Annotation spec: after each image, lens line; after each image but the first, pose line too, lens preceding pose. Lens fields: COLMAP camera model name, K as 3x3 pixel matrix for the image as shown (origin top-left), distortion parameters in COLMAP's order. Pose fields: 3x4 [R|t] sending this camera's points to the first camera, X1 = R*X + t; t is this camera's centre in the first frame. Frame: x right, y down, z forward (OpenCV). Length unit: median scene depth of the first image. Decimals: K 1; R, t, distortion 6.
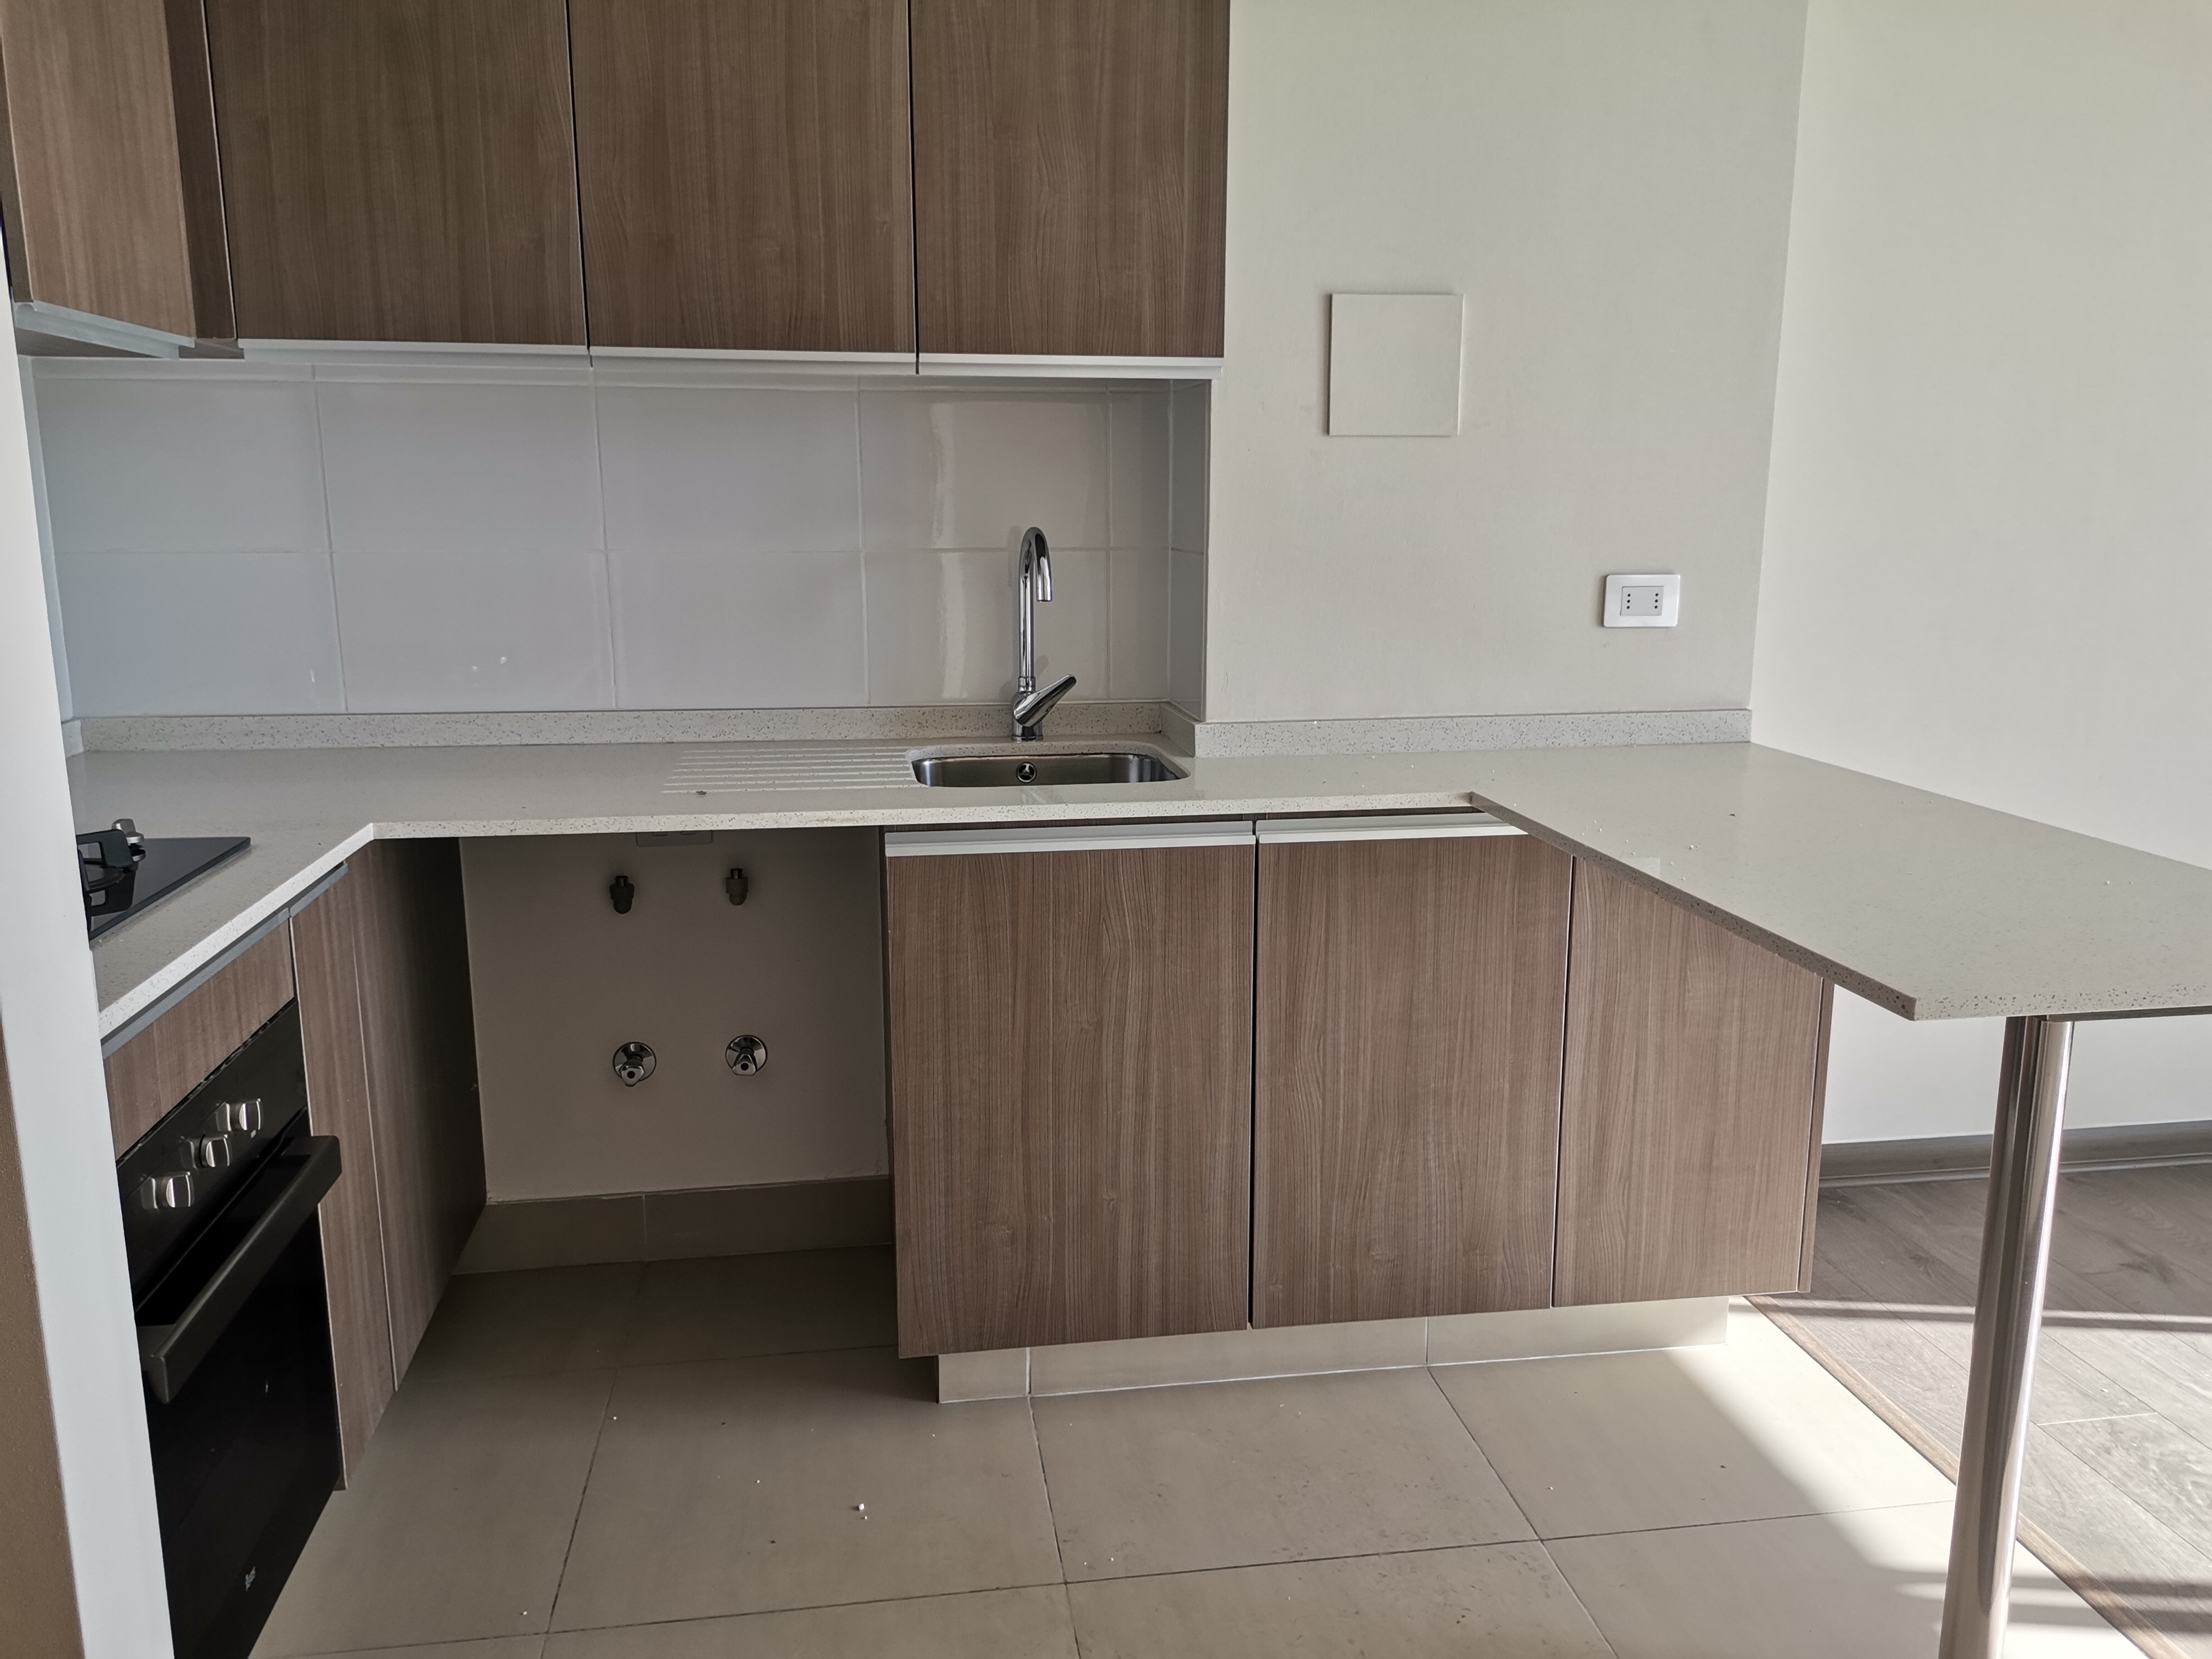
lens RADIAL K [[1677.1, 0, 1106.0], [0, 1677.1, 829.5], [0, 0, 1]] dist [0.073254, 0.000072]
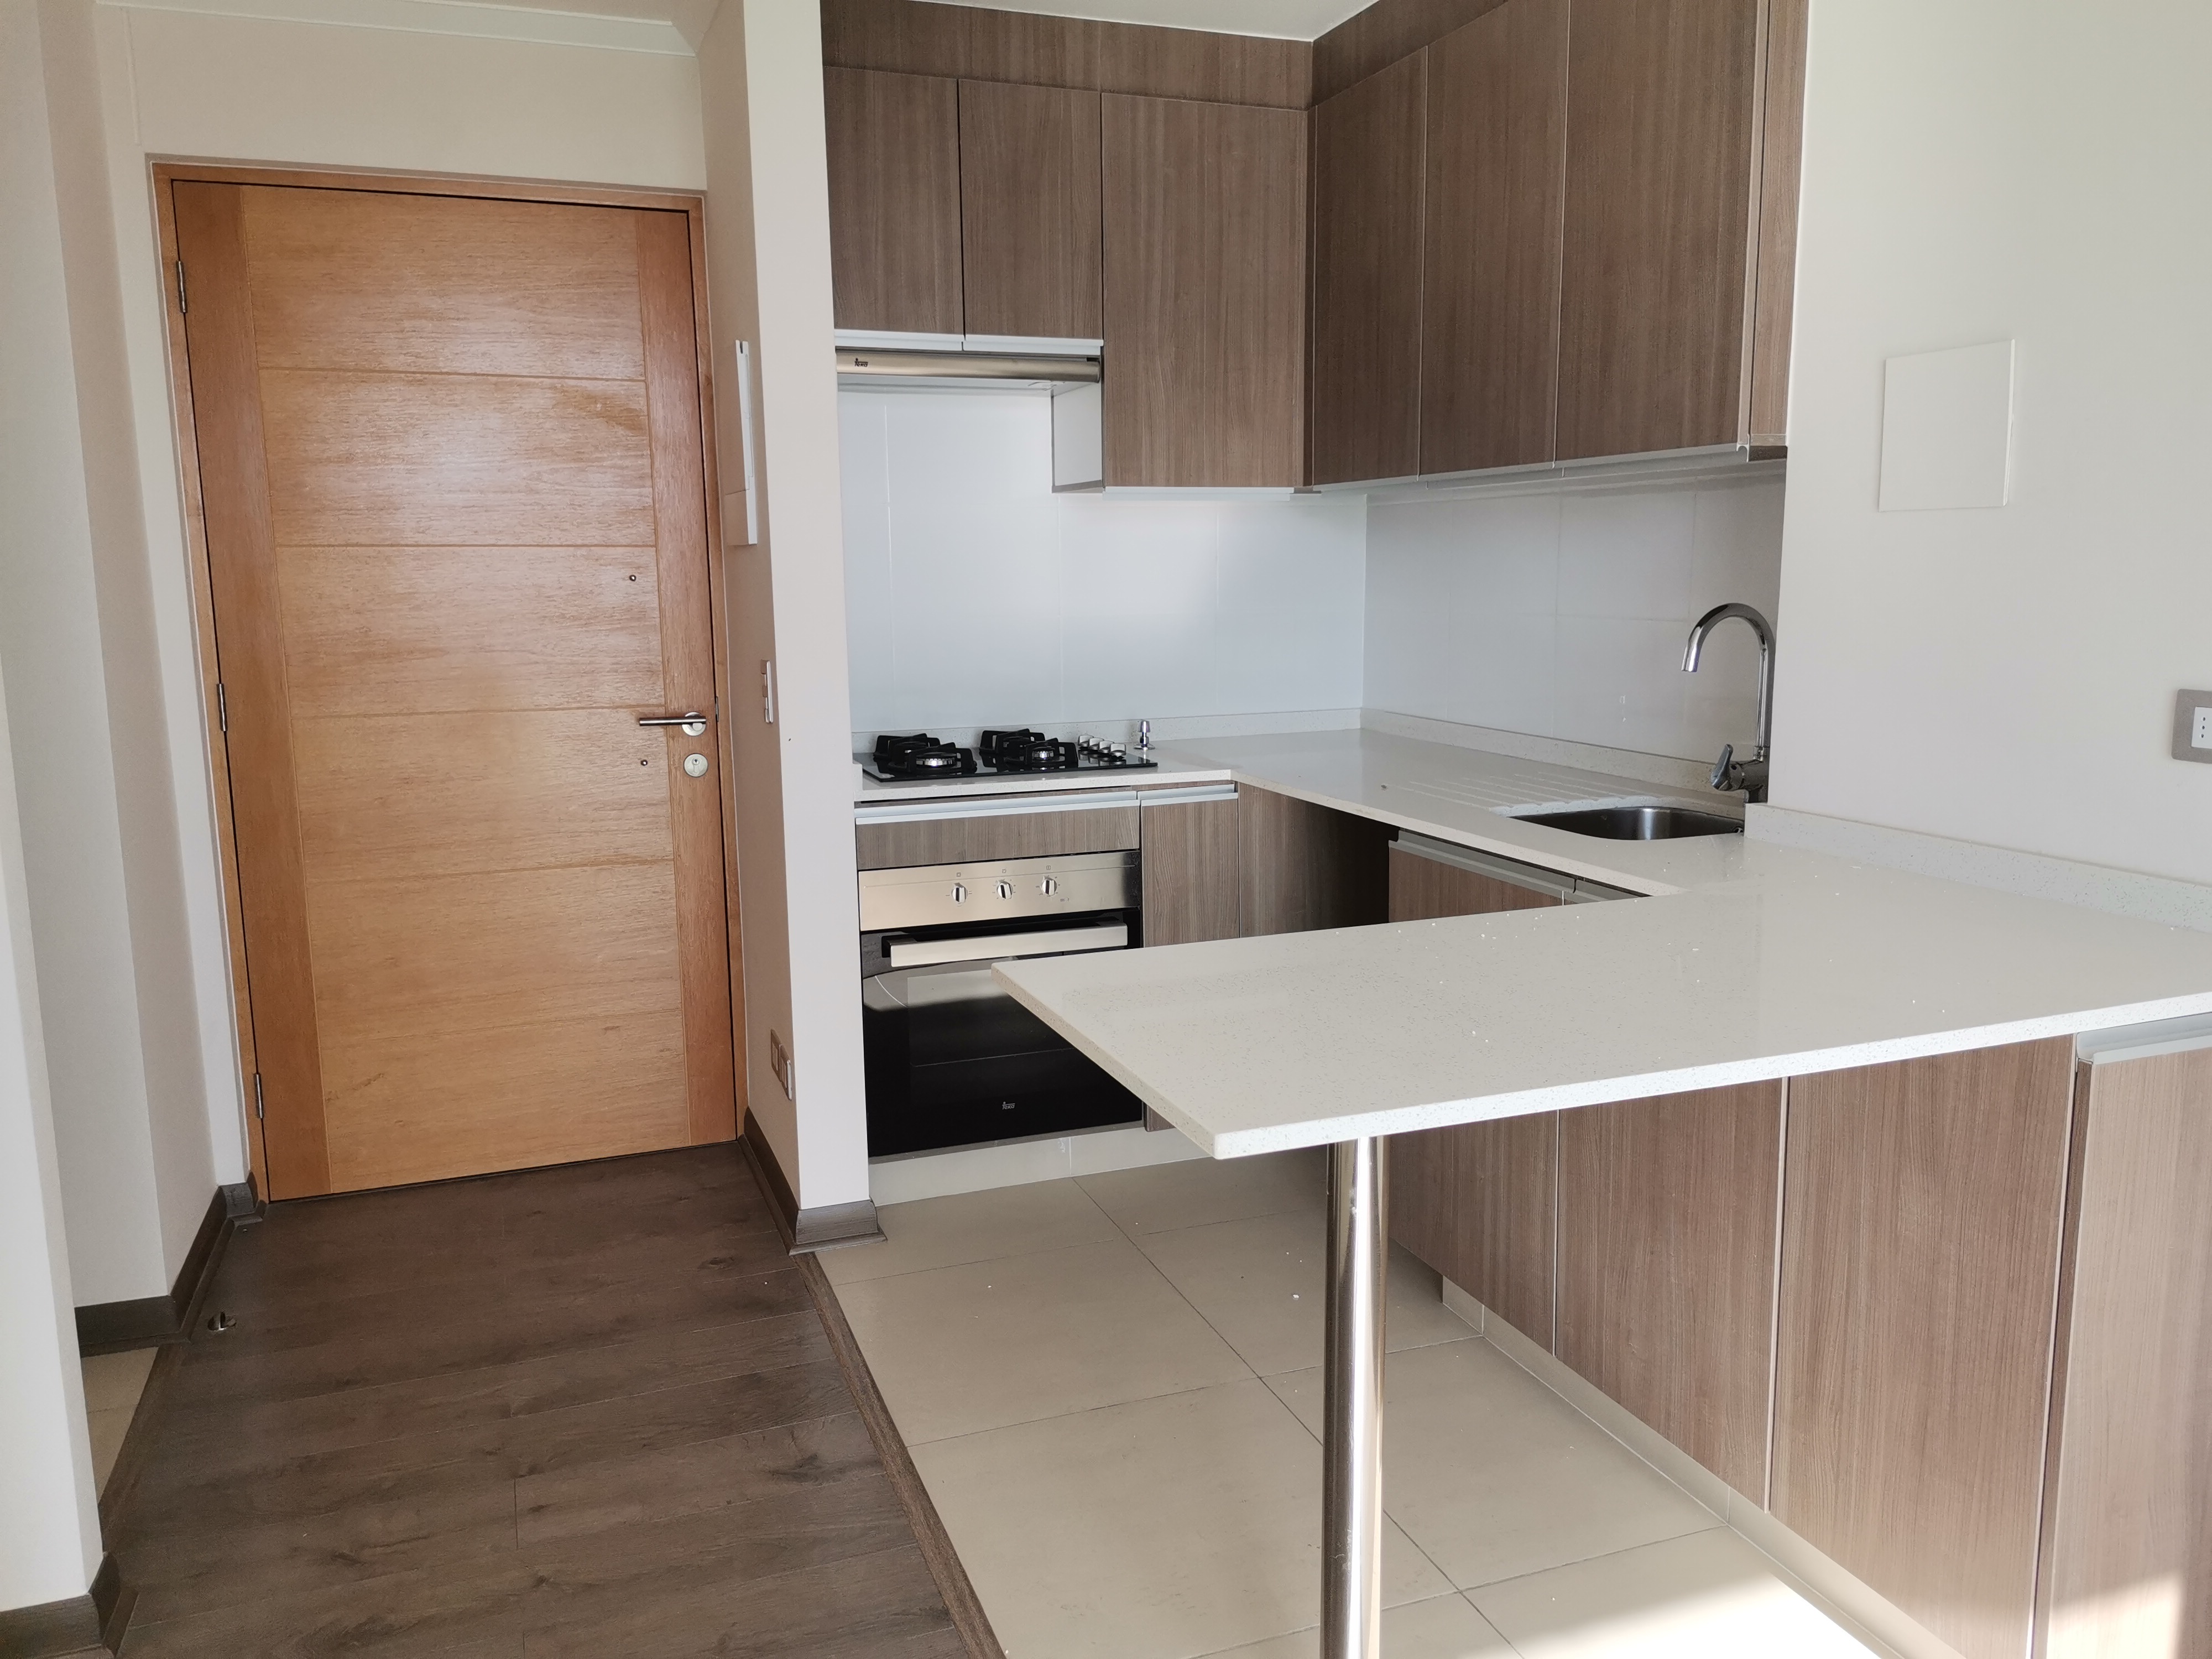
lens RADIAL K [[1681.6, 0, 1106.0], [0, 1681.6, 829.5], [0, 0, 1]] dist [0.054193, -0.002939]
pose [[0.208923, 0.157088, -0.965233, 1.017538], [-0.181785, 0.976050, 0.119502, -0.106100], [0.960888, 0.150498, 0.232476, 0.434923]]
